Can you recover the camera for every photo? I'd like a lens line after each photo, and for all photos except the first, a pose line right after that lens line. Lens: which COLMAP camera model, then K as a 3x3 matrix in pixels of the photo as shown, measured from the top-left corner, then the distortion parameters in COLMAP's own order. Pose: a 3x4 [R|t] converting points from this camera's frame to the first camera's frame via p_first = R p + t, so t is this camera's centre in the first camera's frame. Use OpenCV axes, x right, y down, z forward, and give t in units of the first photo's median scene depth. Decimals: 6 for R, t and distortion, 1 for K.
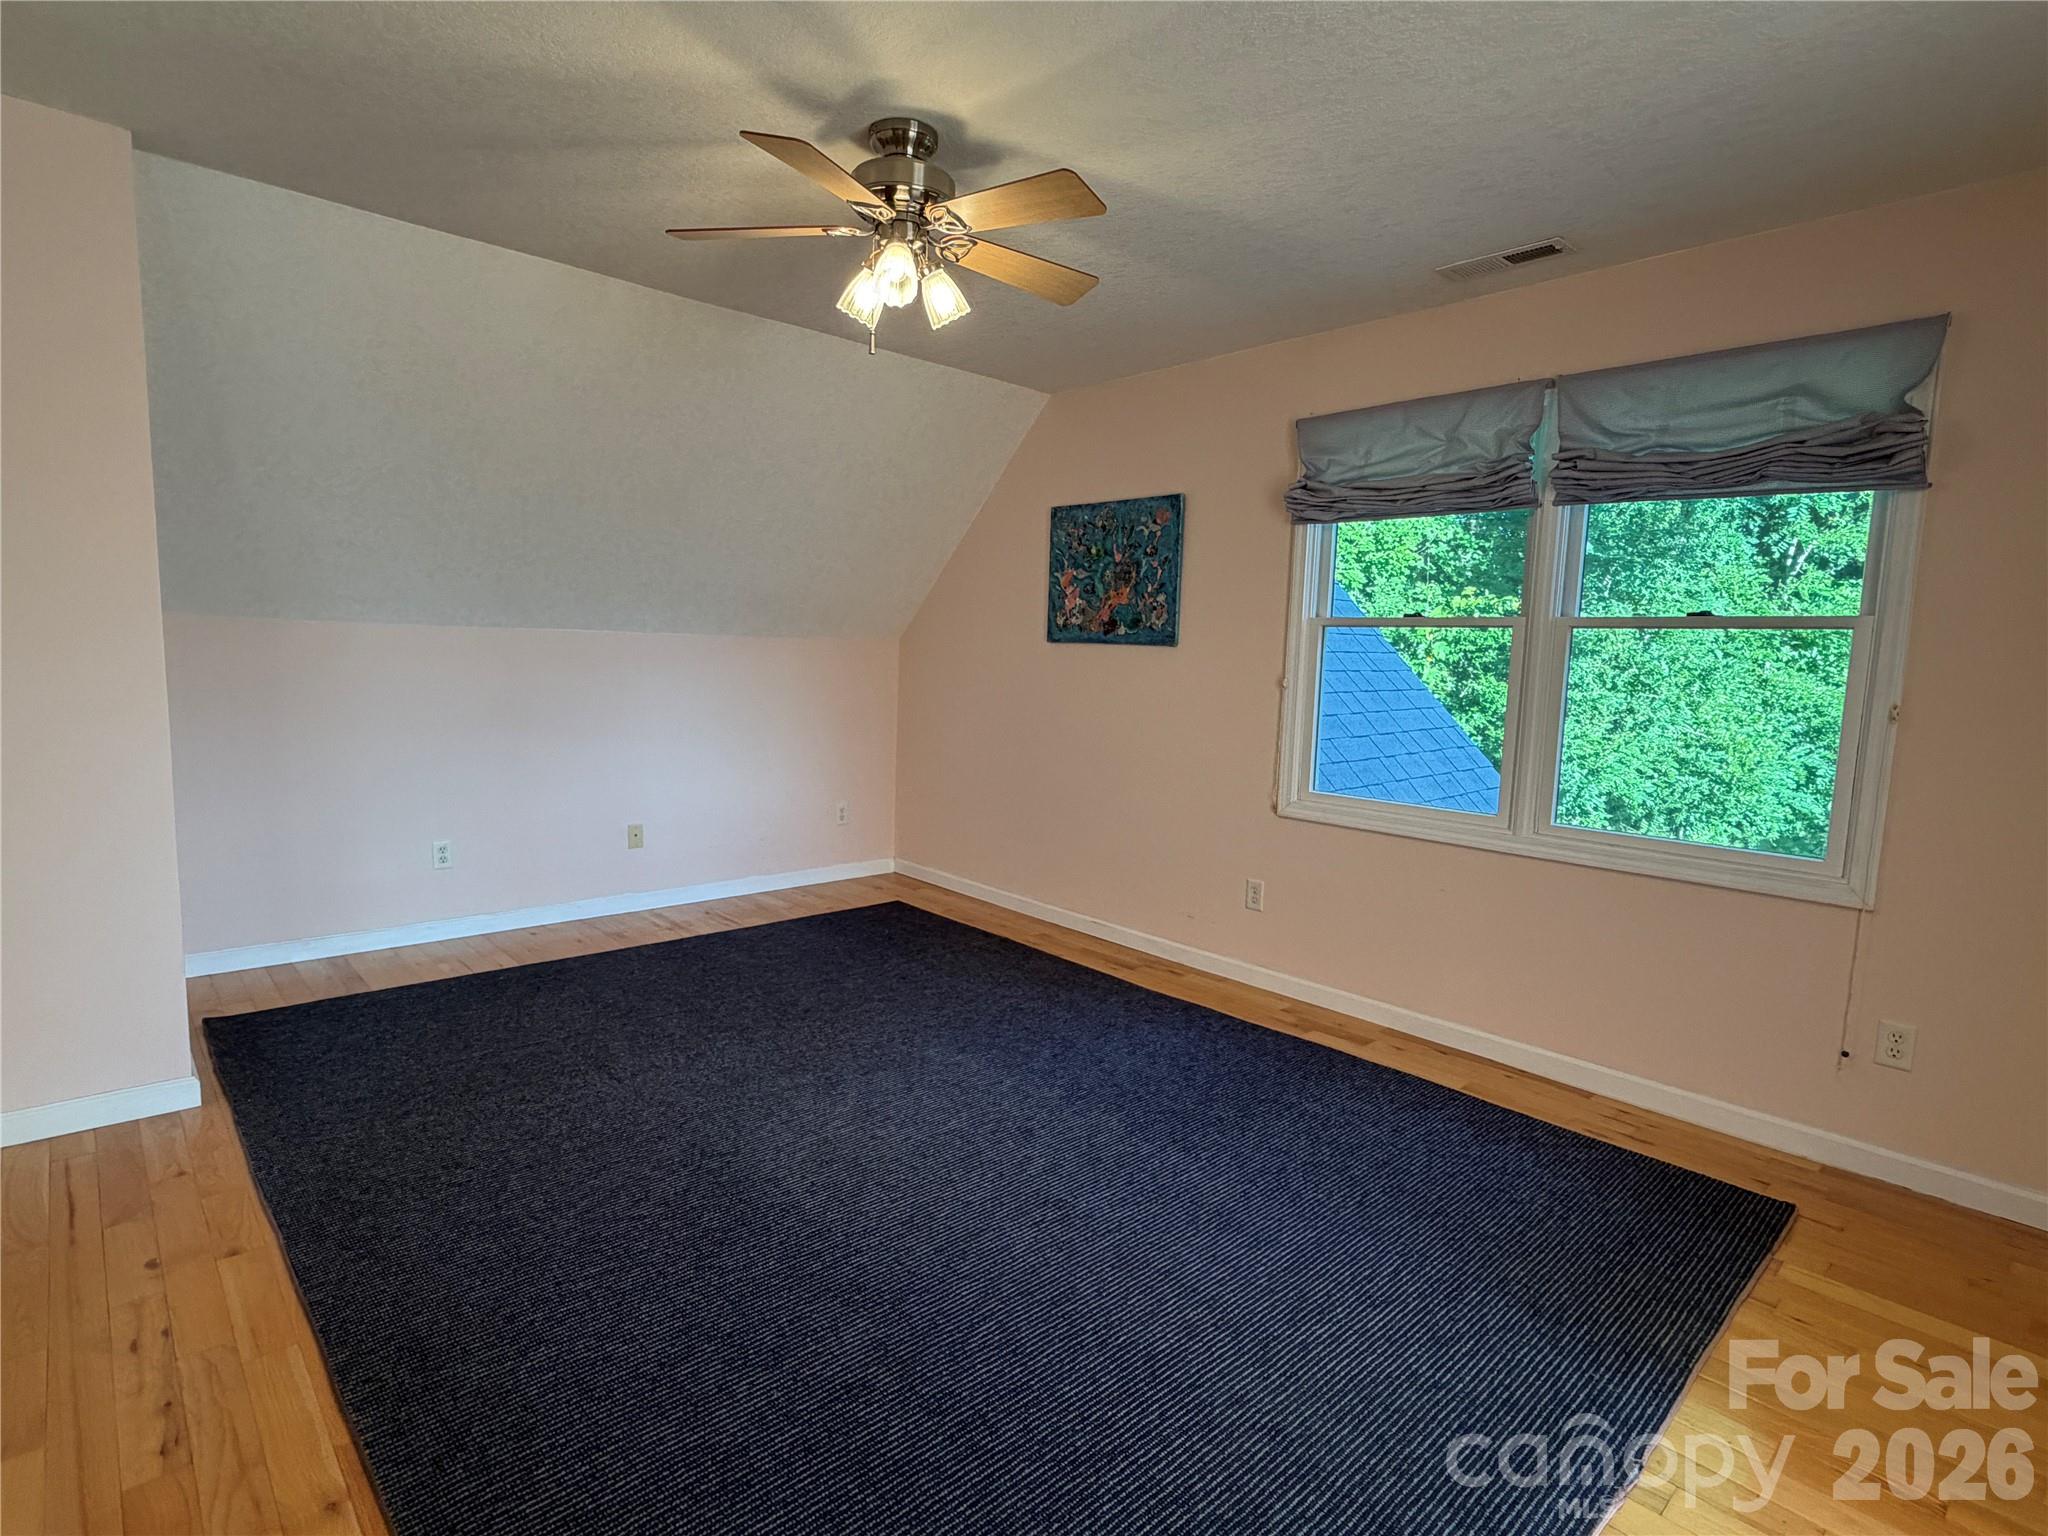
lens RADIAL K [[1001.0, 0, 1024.0], [0, 1001.0, 768.0], [0, 0, 1]] dist [0.000268, -0.000088]
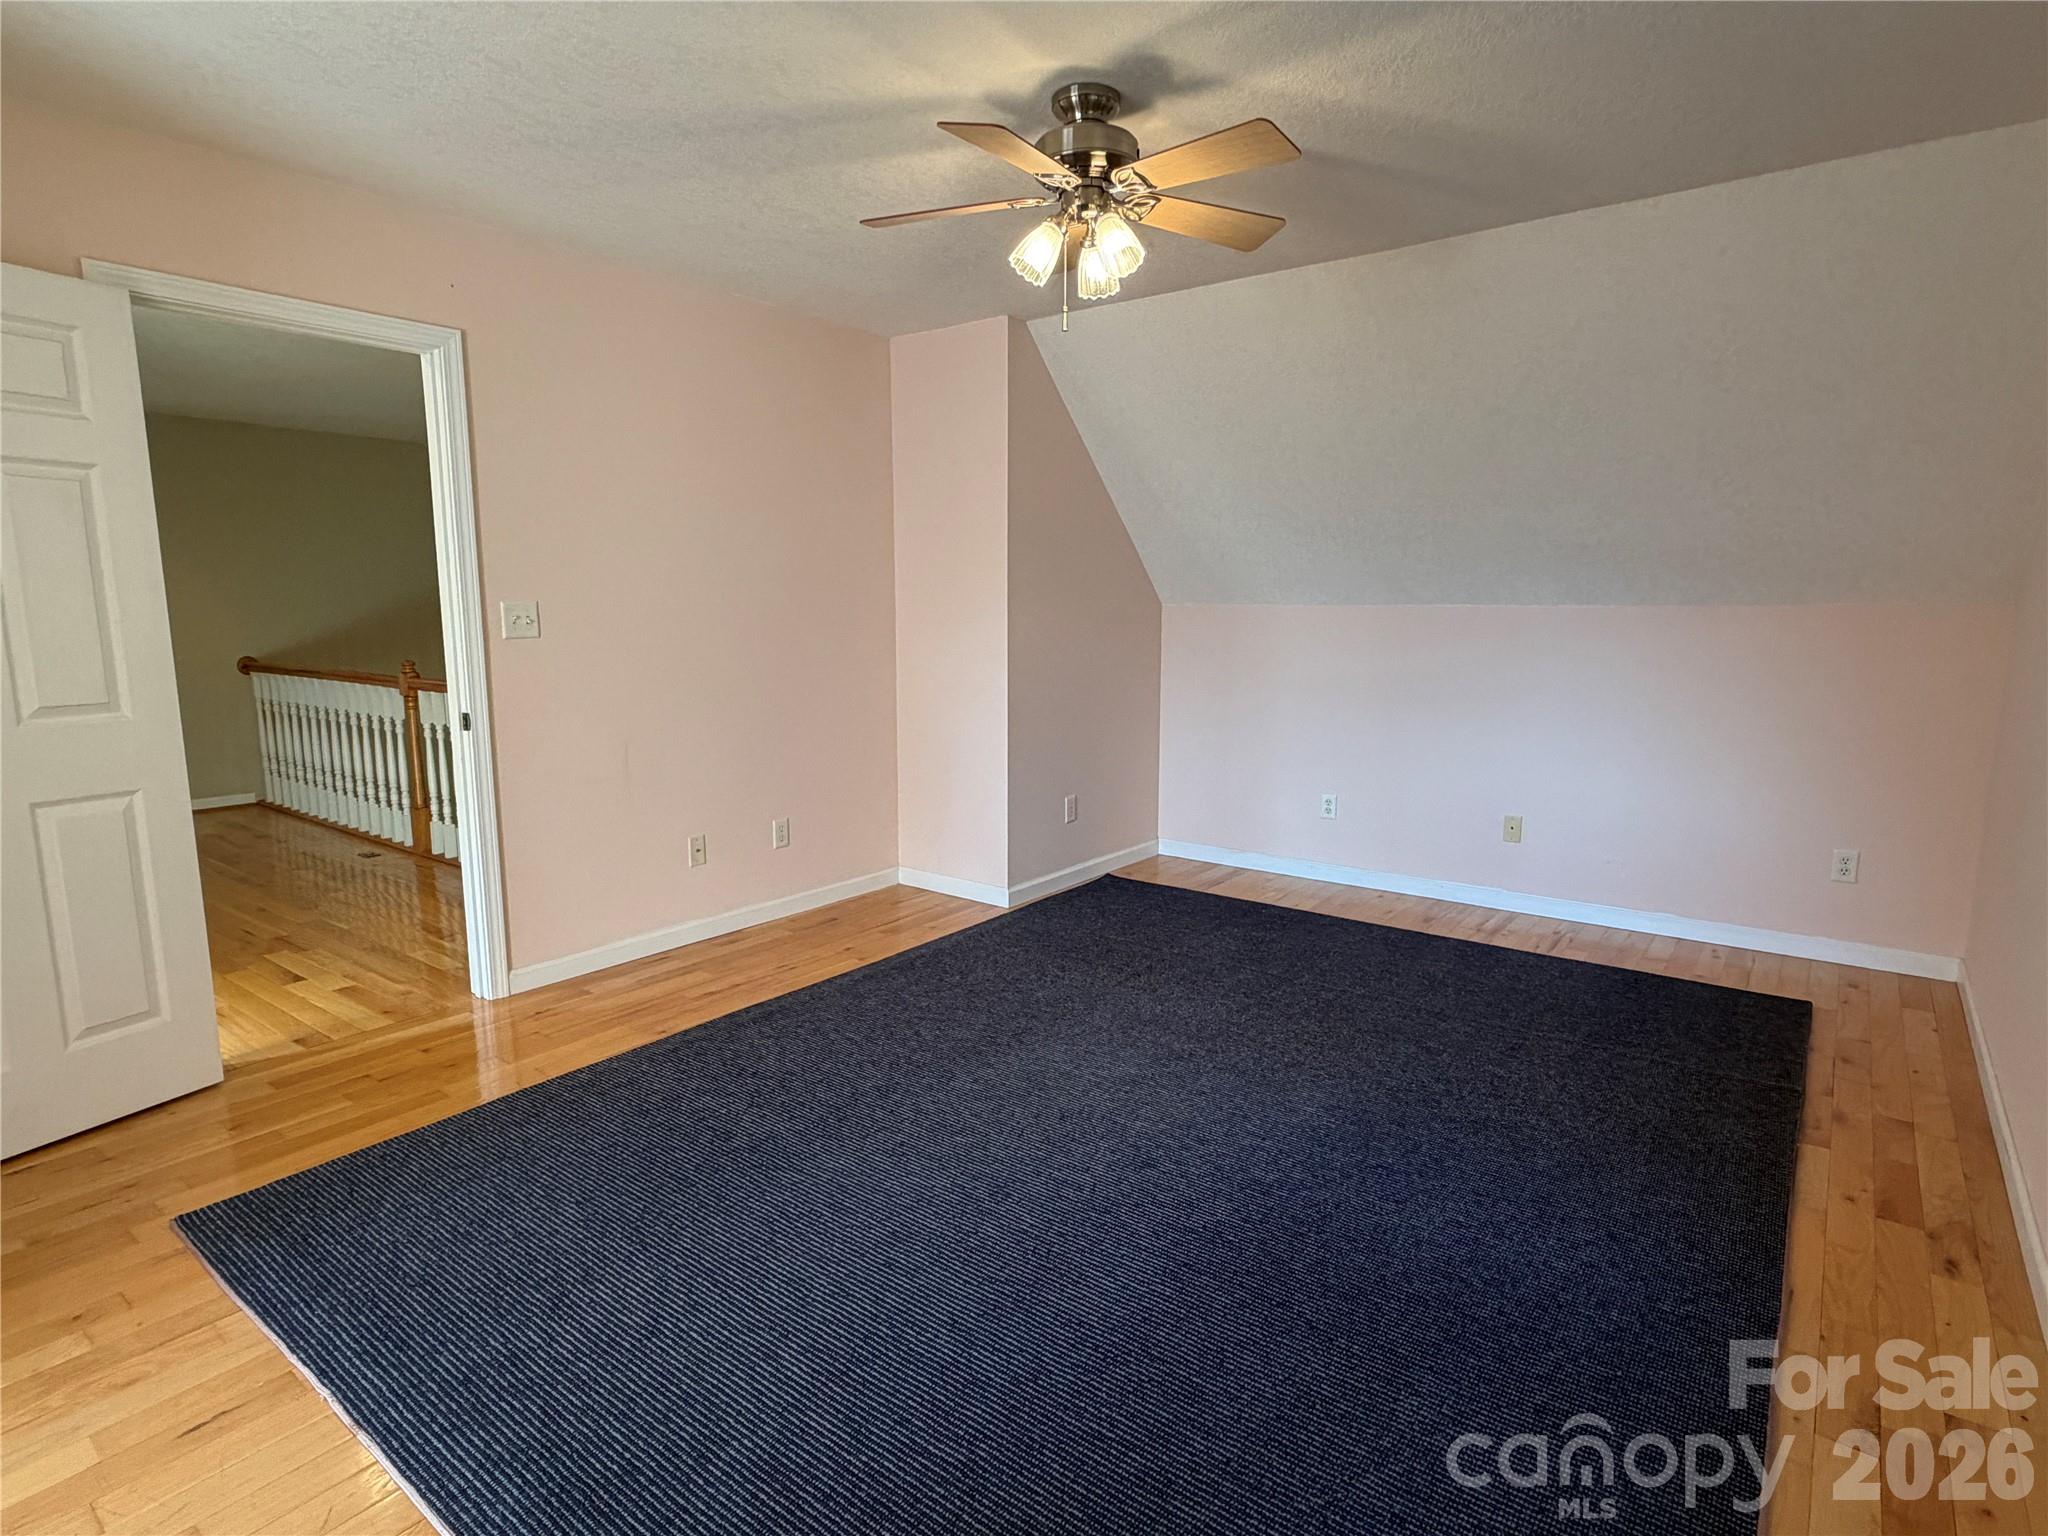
lens RADIAL K [[1046.7, 0, 1024.0], [0, 1046.7, 768.0], [0, 0, 1]] dist [0.002919, 0.000433]
pose [[0.194124, 0.117529, -0.973911, 0.518217], [-0.109459, 0.989192, 0.097555, -0.035892], [0.974851, 0.087665, 0.204891, 0.420460]]
